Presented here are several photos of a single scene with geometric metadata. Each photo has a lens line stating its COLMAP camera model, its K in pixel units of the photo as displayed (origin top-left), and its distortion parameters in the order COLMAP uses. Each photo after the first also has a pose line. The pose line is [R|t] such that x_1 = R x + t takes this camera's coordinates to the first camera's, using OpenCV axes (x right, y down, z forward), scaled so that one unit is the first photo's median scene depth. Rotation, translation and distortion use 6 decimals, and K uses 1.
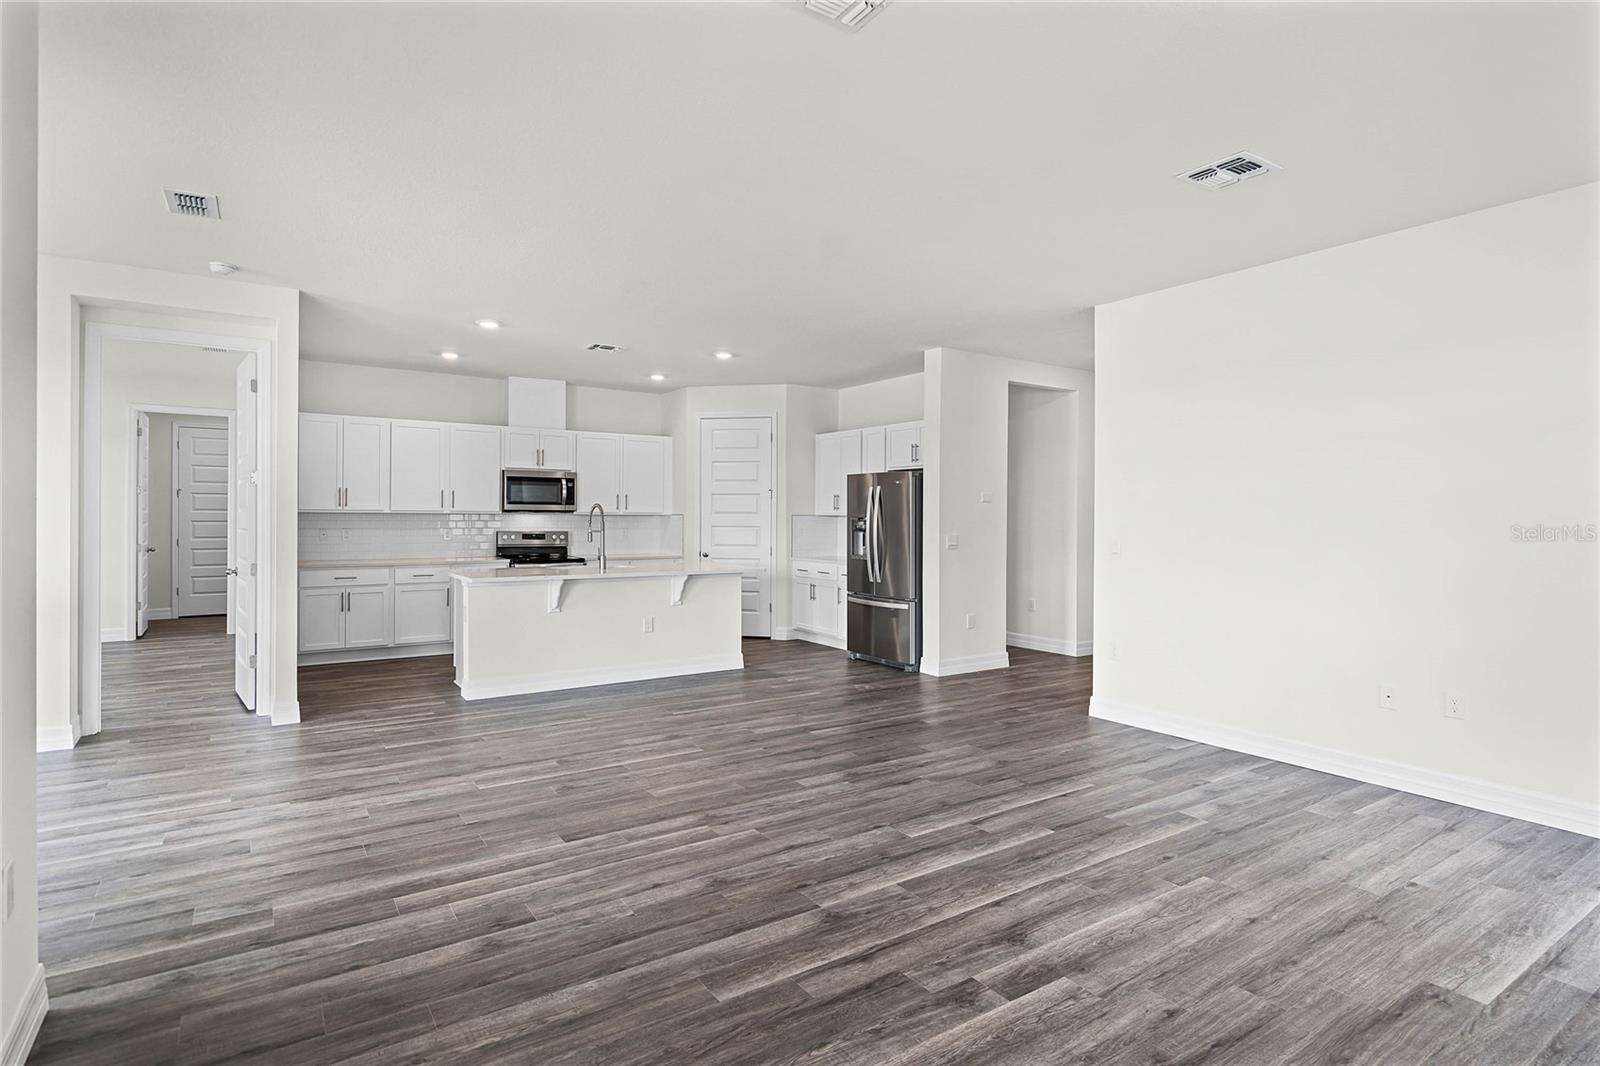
lens RADIAL K [[825.6, 0, 800.3], [0, 825.6, 517.7], [0, 0, 1]] dist [-0.001383, 0.004342]
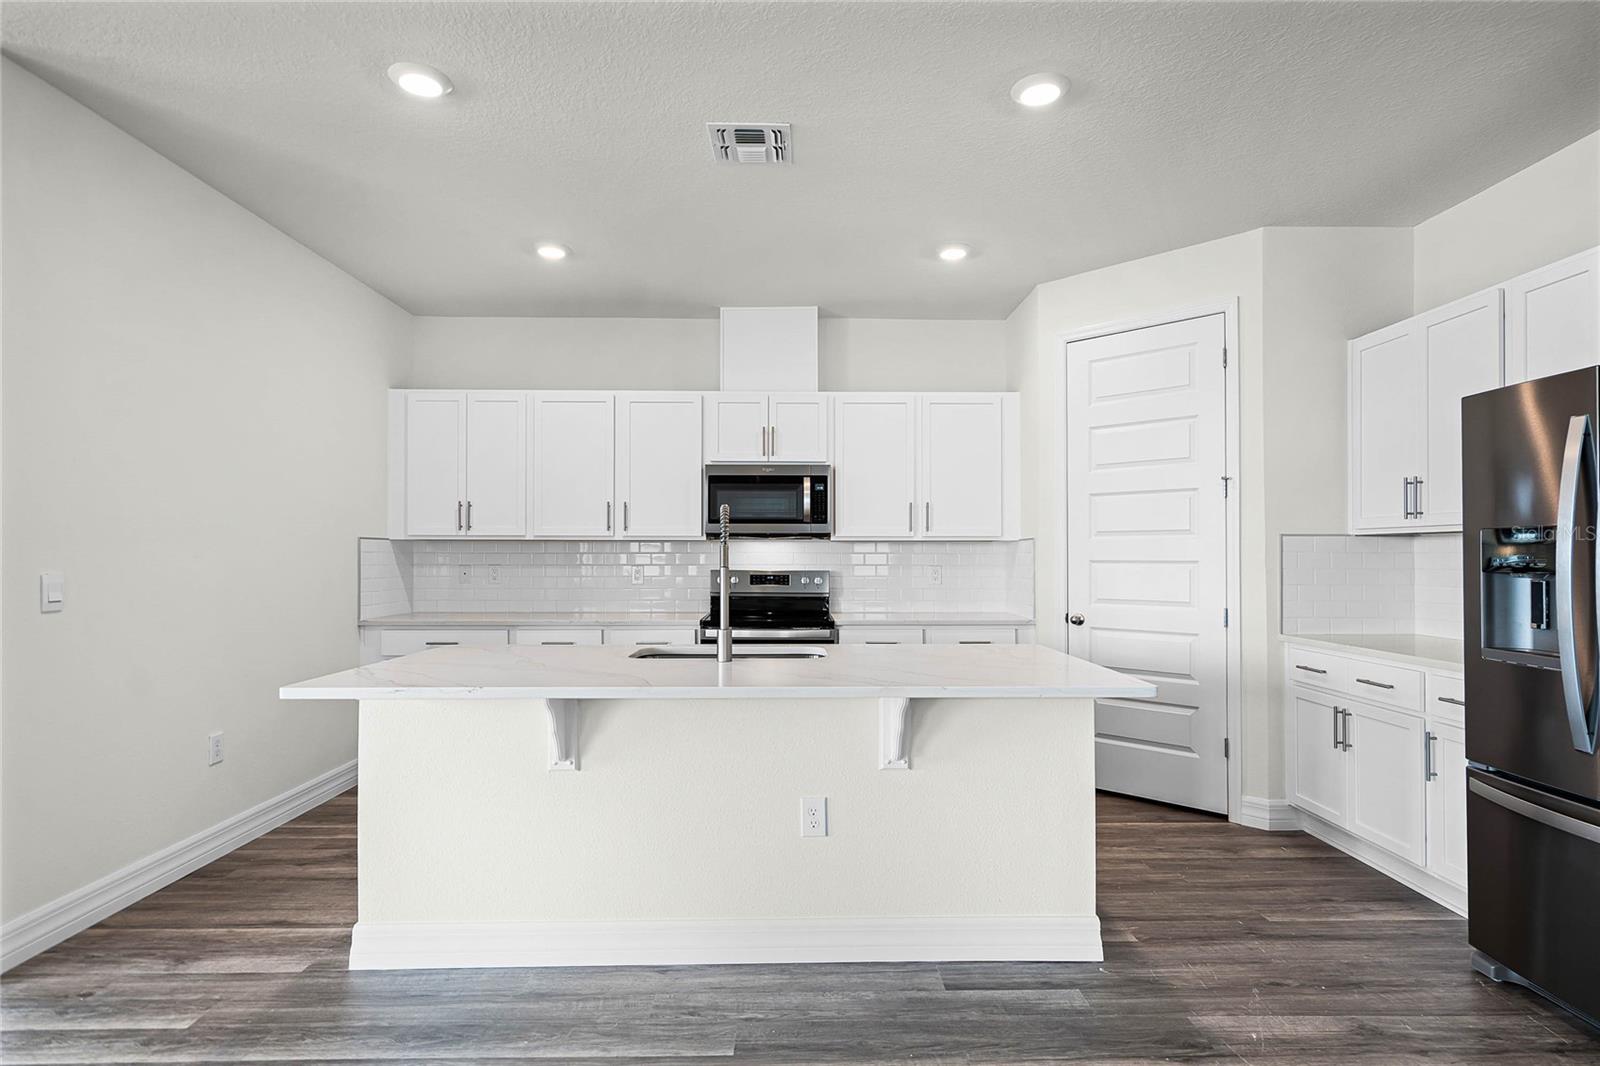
lens RADIAL K [[825.6, 0, 802.4], [0, 825.6, 551.5], [0, 0, 1]] dist [-0.001383, 0.004342]
pose [[0.842037, -0.008194, -0.539357, 0.013573], [0.002944, 0.999940, -0.010596, 0.010841], [0.539412, 0.007334, 0.842010, 0.612051]]
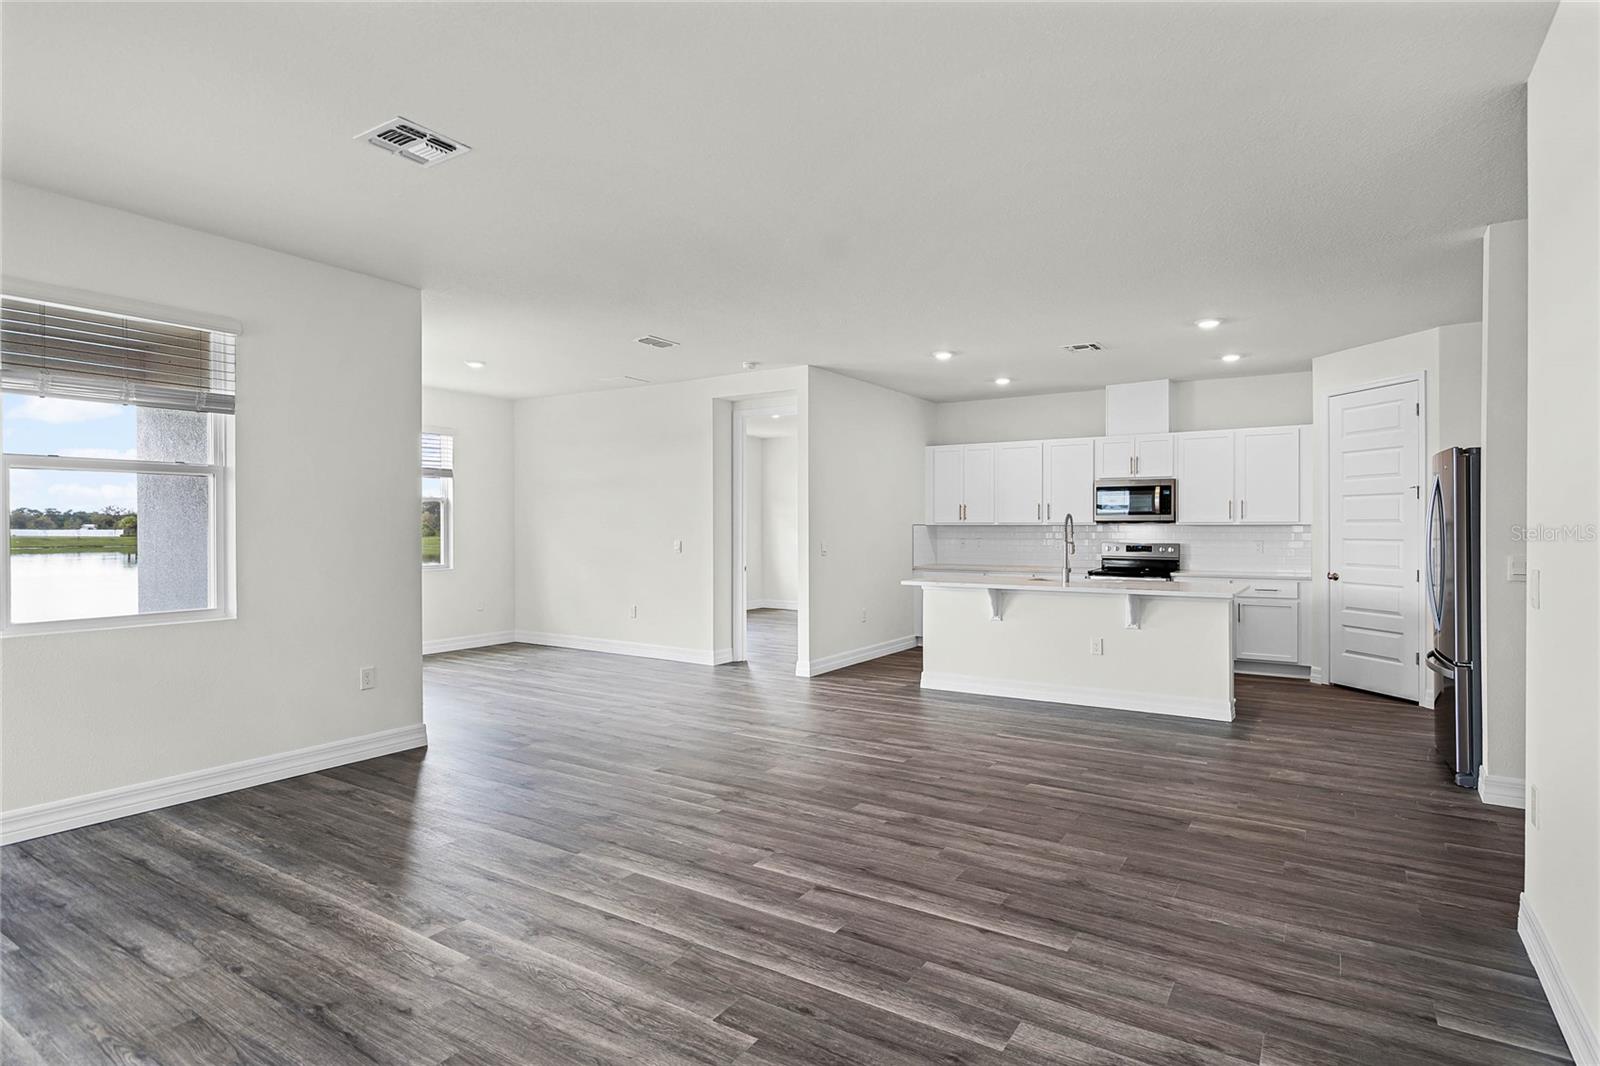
lens RADIAL K [[825.6, 0, 798.2], [0, 825.6, 530.3], [0, 0, 1]] dist [-0.001383, 0.004342]
pose [[0.393220, -0.001918, -0.919442, 0.467886], [0.001980, 0.999997, -0.001239, 0.002619], [0.919442, -0.001333, 0.393223, 0.310240]]
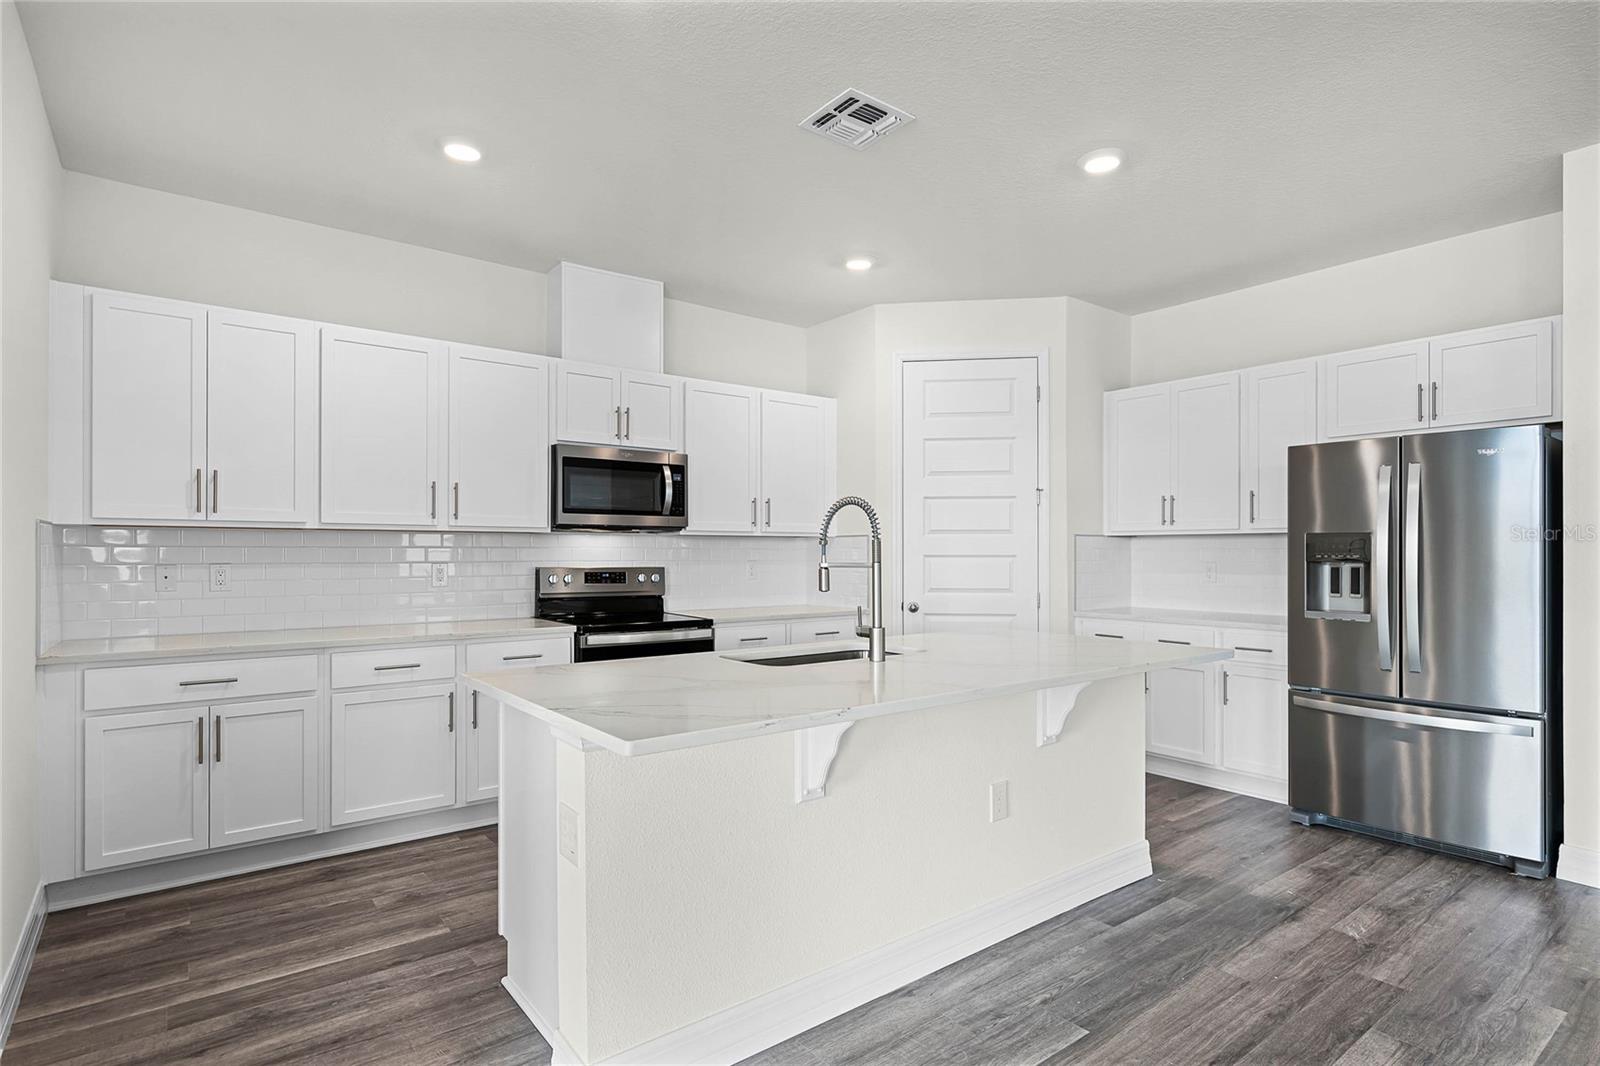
lens RADIAL K [[825.6, 0, 804.2], [0, 825.6, 548.0], [0, 0, 1]] dist [-0.001383, 0.004342]
pose [[0.997286, -0.004465, 0.073491, -0.277074], [0.004874, 0.999974, -0.005384, 0.009063], [-0.073465, 0.005728, 0.997281, 0.552952]]
